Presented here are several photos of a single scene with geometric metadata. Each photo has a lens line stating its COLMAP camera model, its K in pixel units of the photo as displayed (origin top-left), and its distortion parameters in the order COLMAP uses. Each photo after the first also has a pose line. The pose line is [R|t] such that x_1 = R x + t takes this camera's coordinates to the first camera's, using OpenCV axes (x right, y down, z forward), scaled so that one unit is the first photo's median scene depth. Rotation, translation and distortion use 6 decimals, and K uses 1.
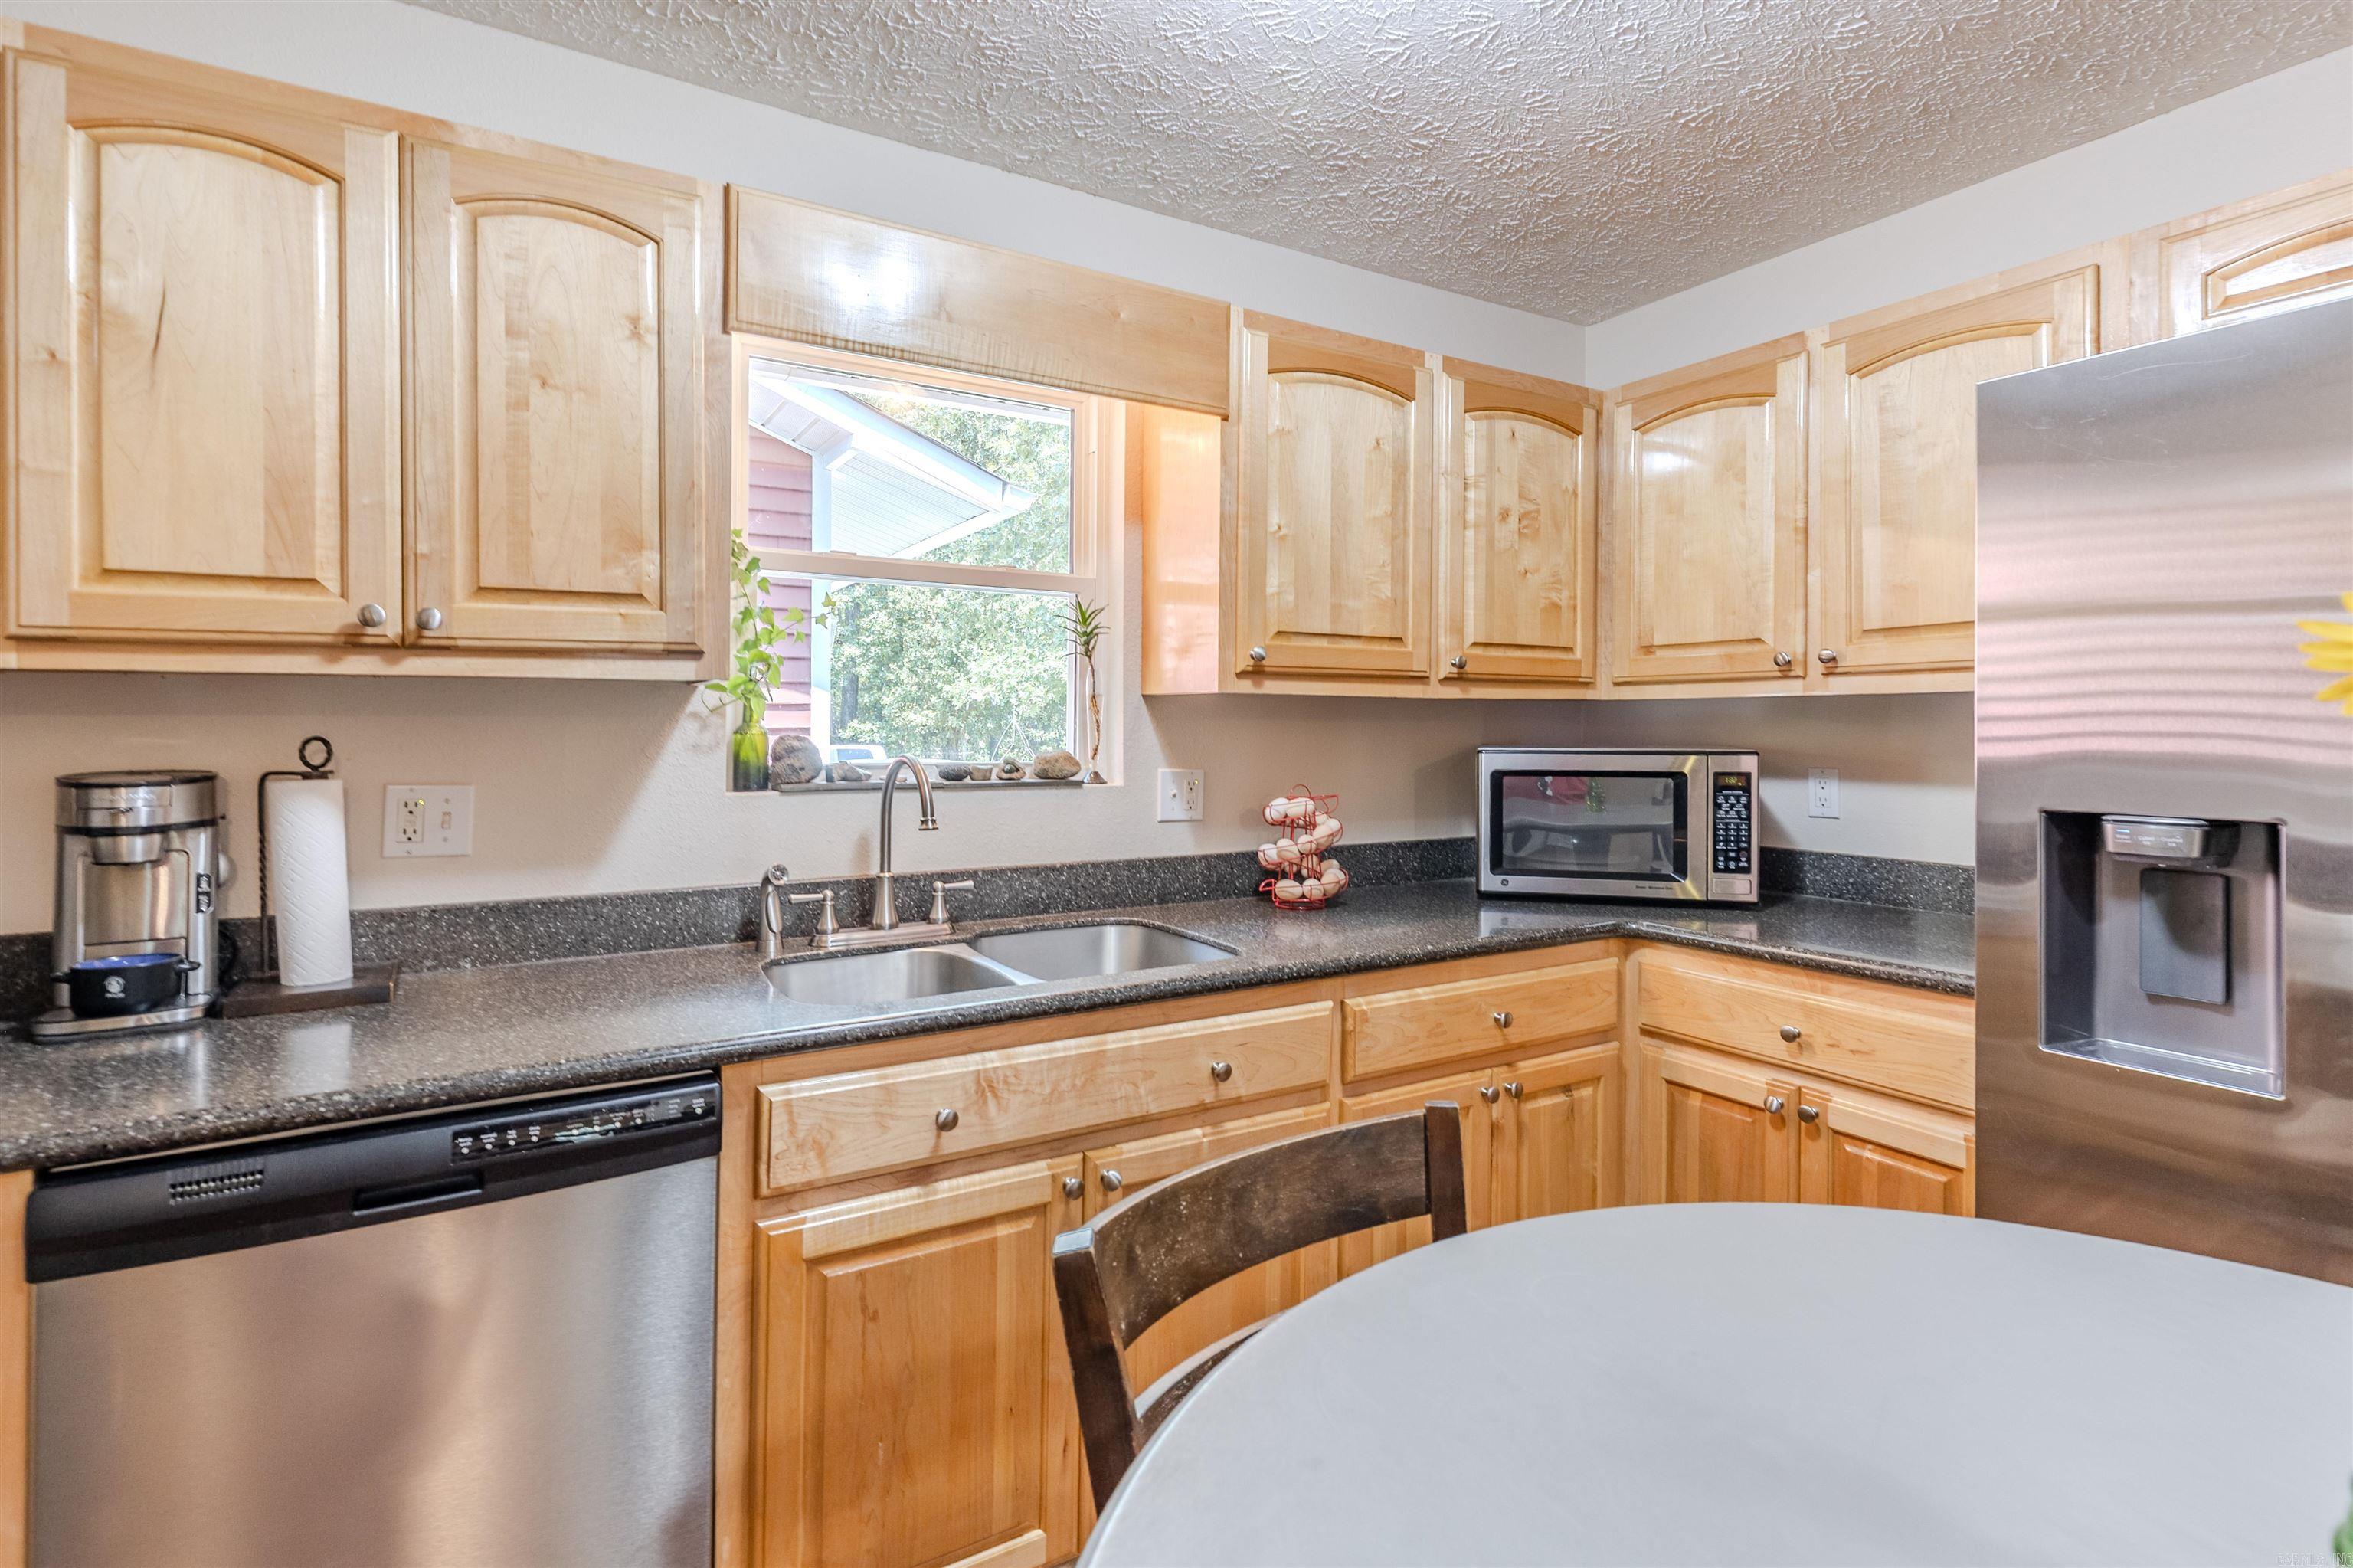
lens RADIAL K [[1211.5, 0, 1281.2], [0, 1211.5, 739.0], [0, 0, 1]] dist [0.000606, -0.000670]
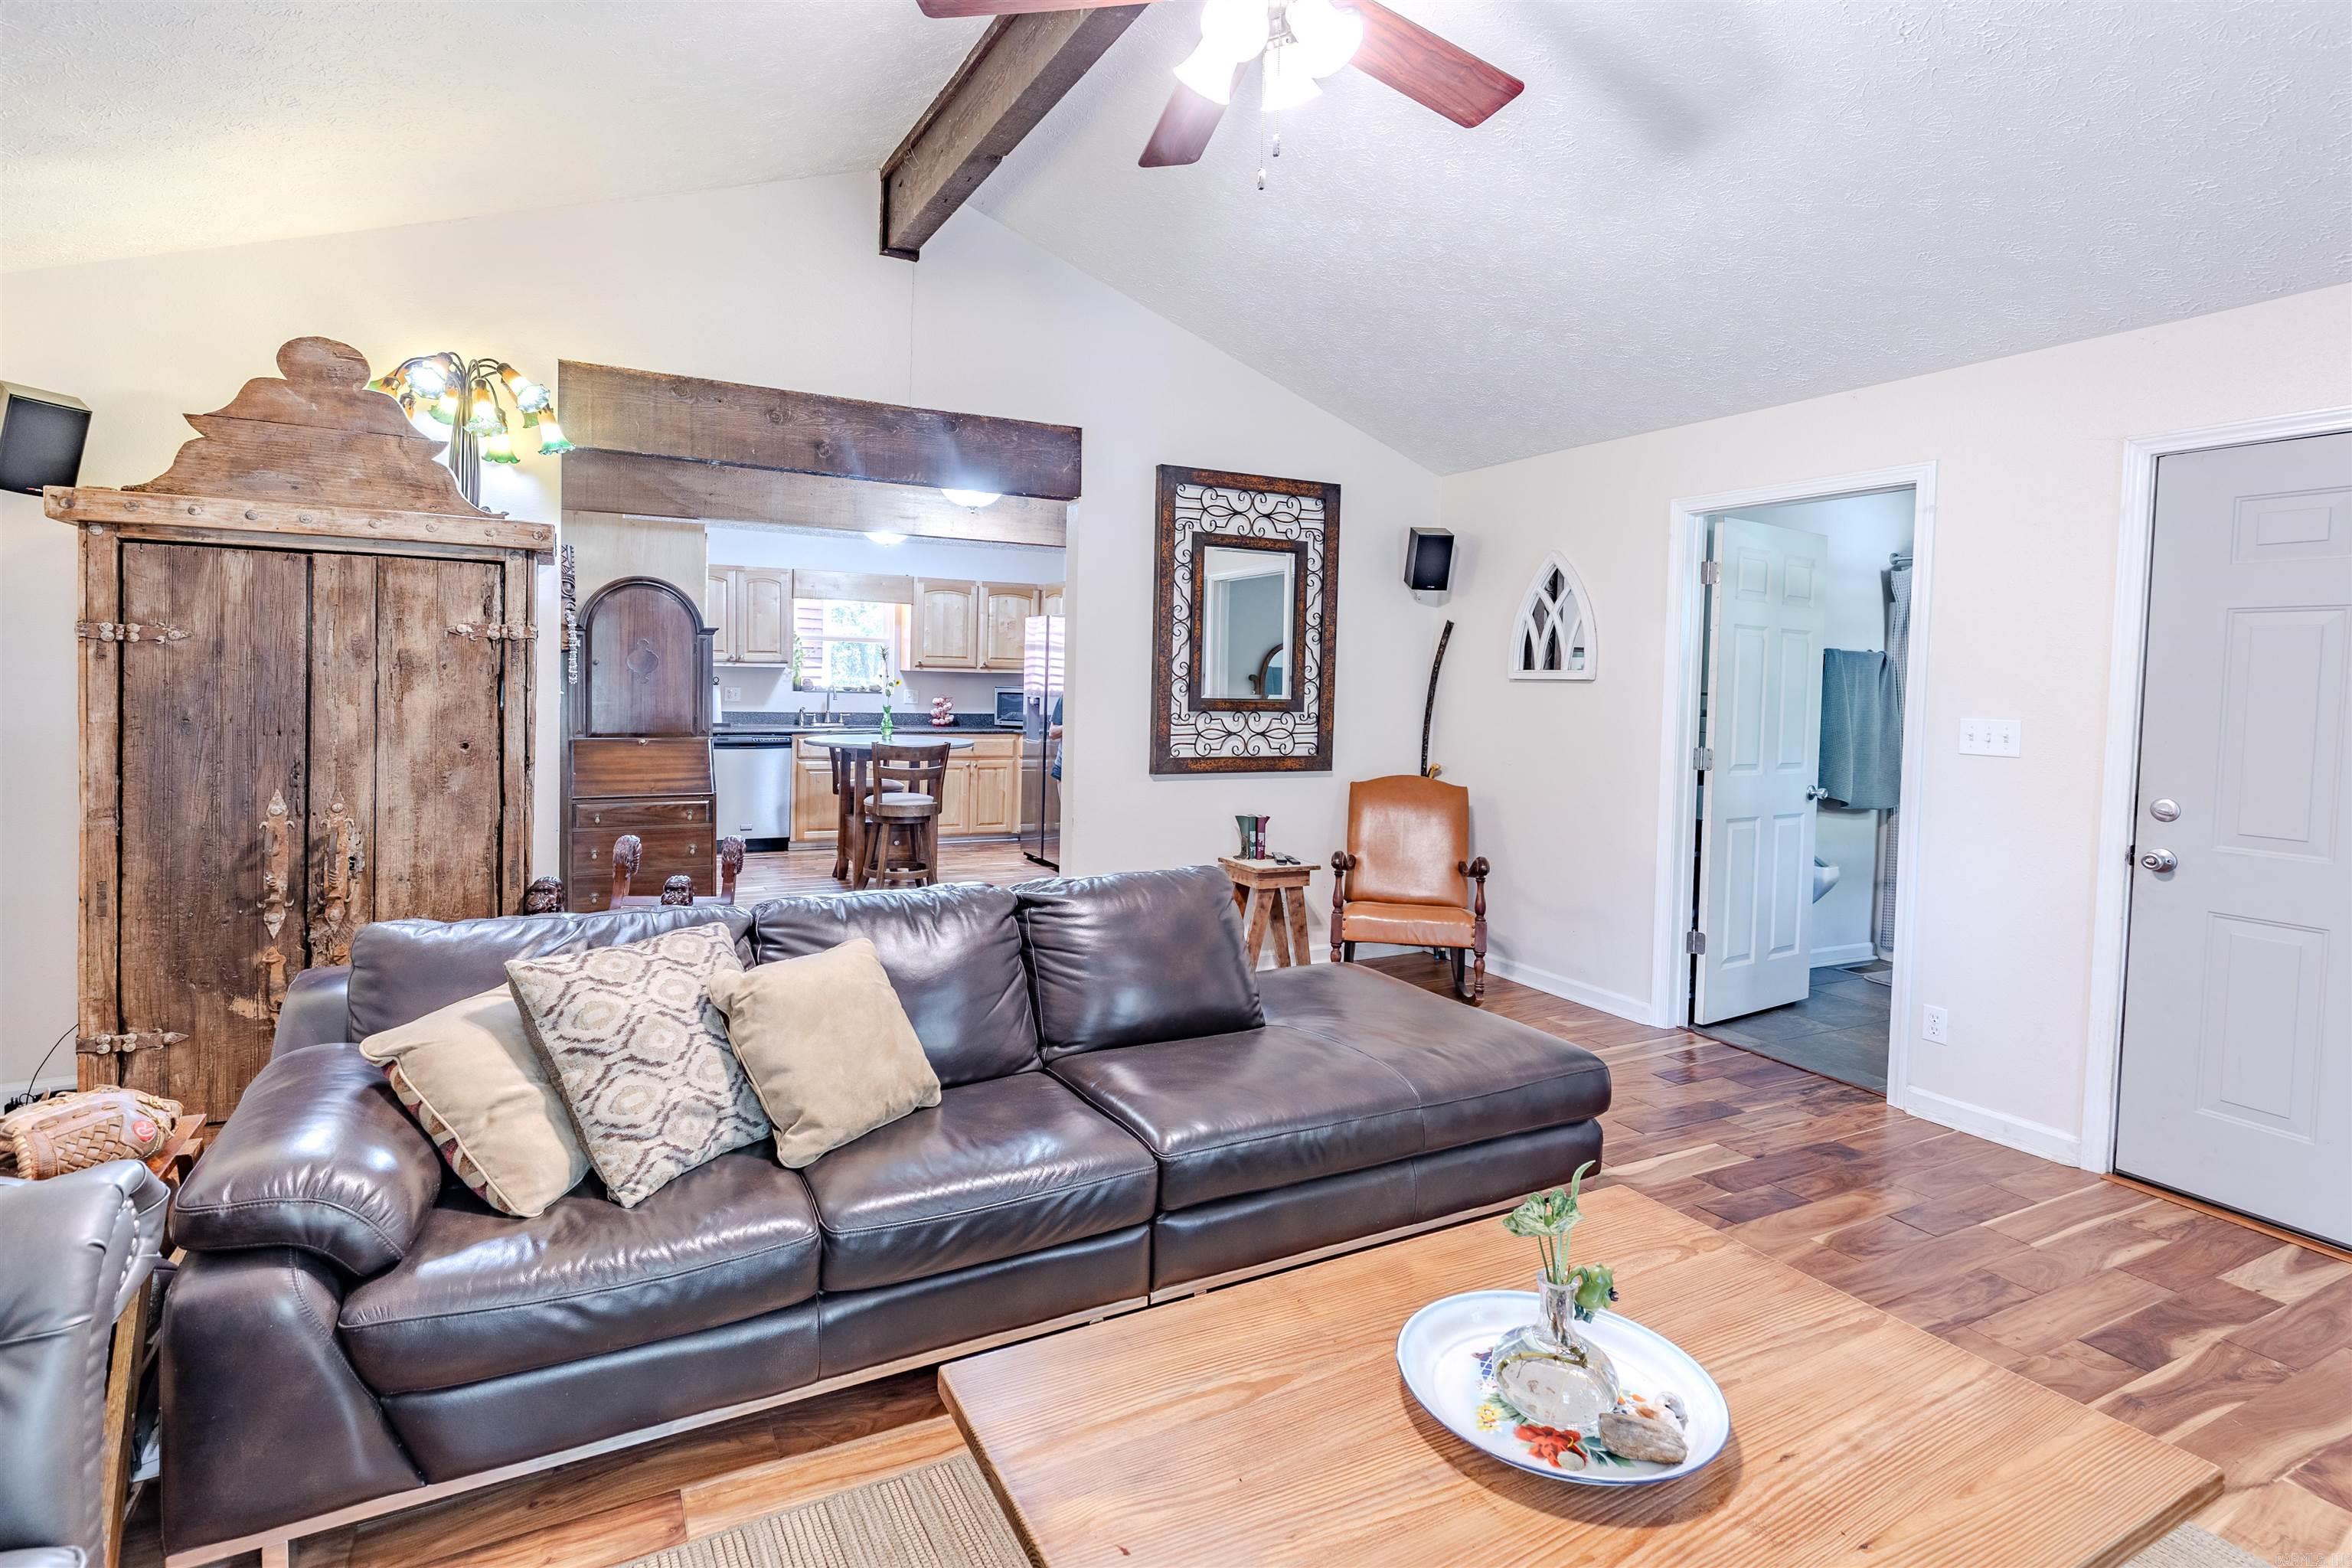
lens RADIAL K [[1092.2, 0, 1246.8], [0, 1092.2, 723.6], [0, 0, 1]] dist [-0.001529, -0.000475]
pose [[0.999004, 0.021504, -0.039104, 1.205170], [-0.020360, 0.999360, 0.029418, 0.008828], [0.039711, -0.028593, 0.998802, -2.598893]]
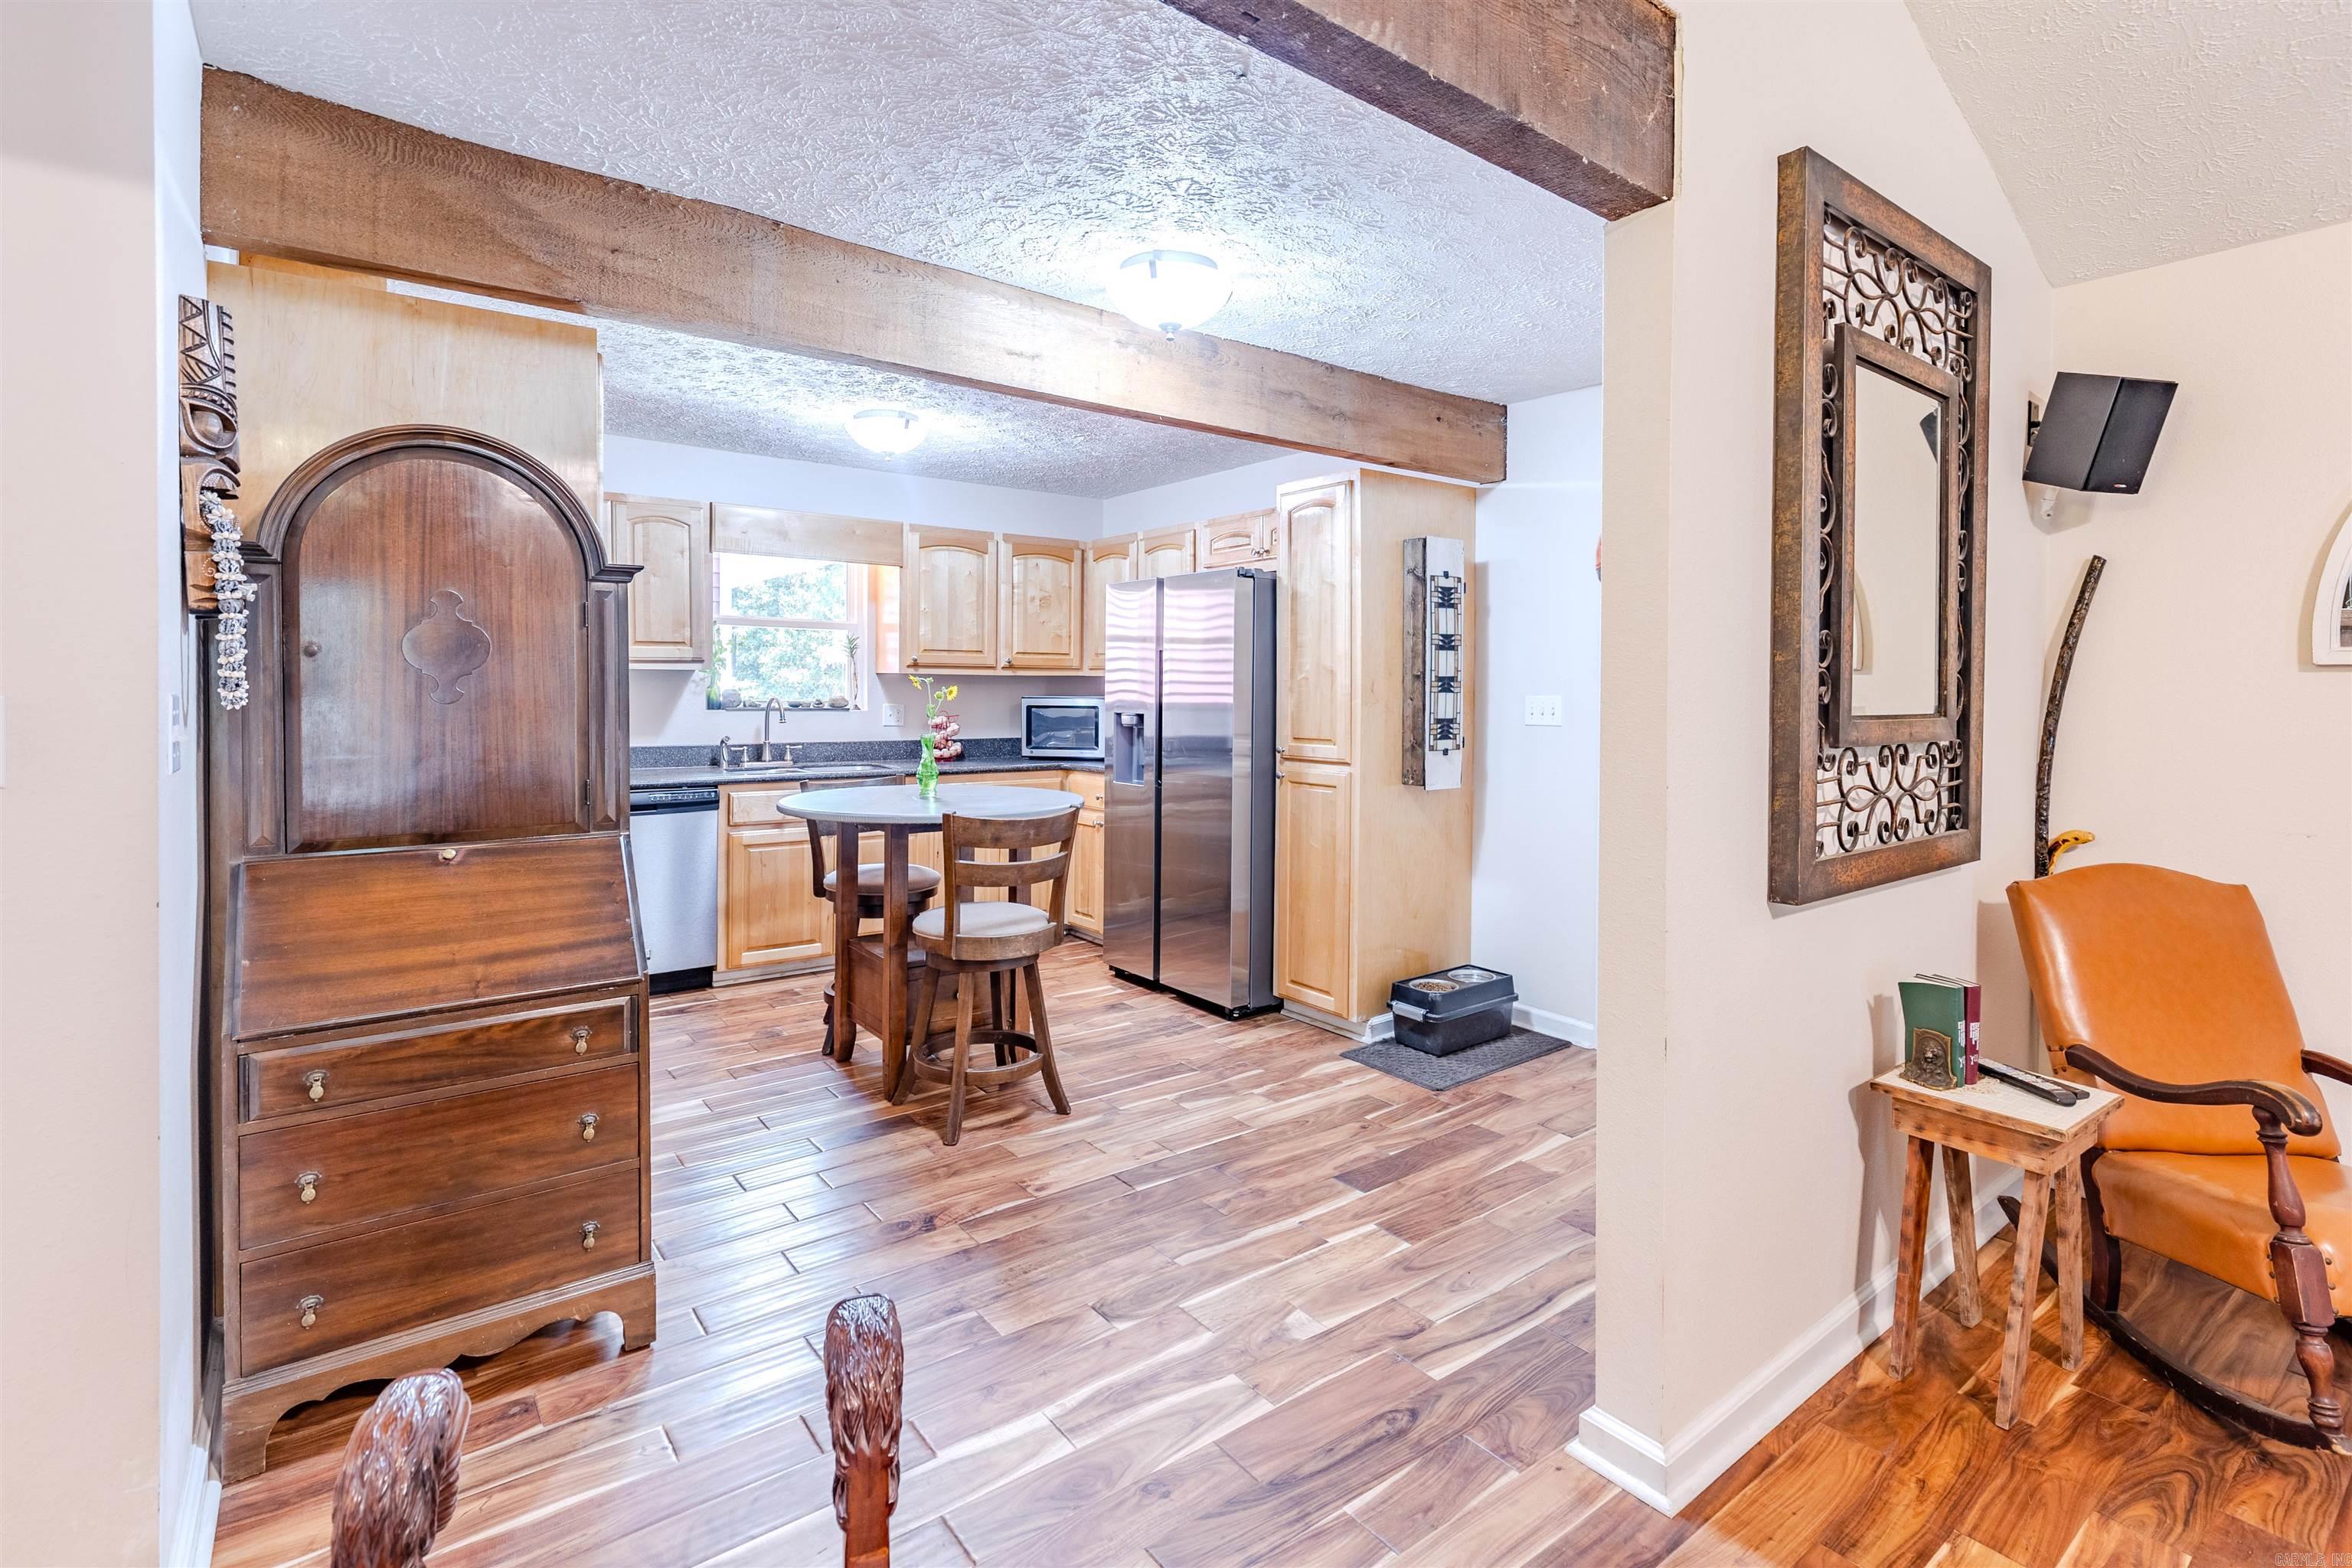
lens RADIAL K [[1093.8, 0, 1210.5], [0, 1093.8, 715.2], [0, 0, 1]] dist [0.000398, 0.000334]
pose [[0.997347, 0.002618, 0.072746, 0.427180], [-0.003802, 0.999862, 0.016146, 0.010104], [-0.072693, -0.016379, 0.997220, -1.332299]]
